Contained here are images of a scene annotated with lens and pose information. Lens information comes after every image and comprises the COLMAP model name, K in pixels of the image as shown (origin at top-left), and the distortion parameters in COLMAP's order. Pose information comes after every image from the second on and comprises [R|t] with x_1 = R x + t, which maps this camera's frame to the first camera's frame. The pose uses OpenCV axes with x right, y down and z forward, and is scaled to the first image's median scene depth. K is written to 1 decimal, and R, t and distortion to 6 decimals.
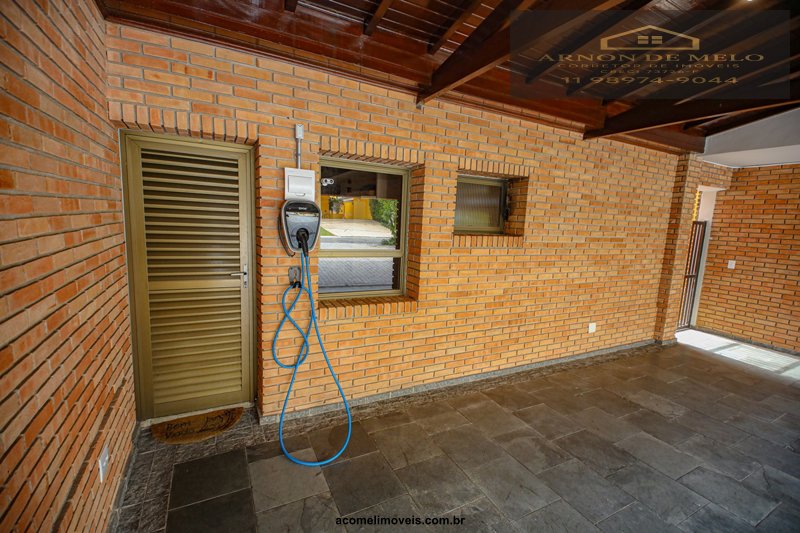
lens RADIAL K [[342.6, 0, 379.7], [0, 342.6, 266.6], [0, 0, 1]] dist [-0.009764, -0.000102]
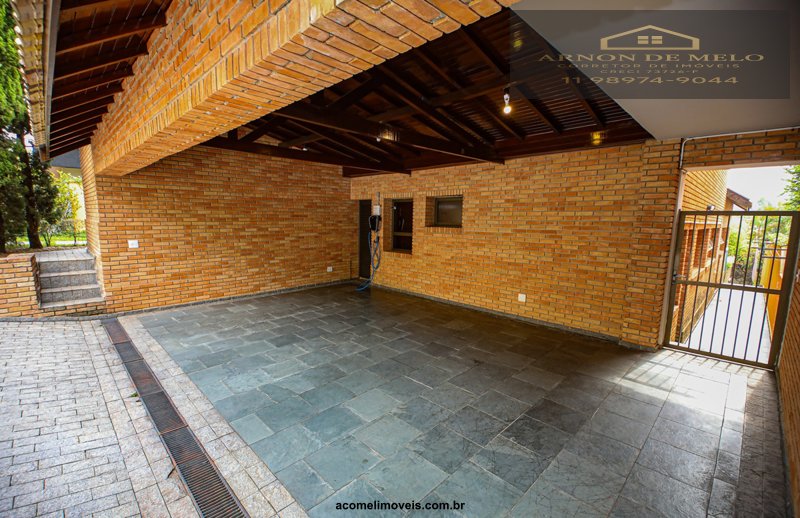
lens RADIAL K [[345.6, 0, 400.0], [0, 345.6, 259.0], [0, 0, 1]] dist [-0.000052, -0.000023]
pose [[0.325907, 0.074647, -0.942450, 1.962598], [-0.125467, 0.991475, 0.035142, 0.048318], [0.937039, 0.106793, 0.332495, 0.112834]]
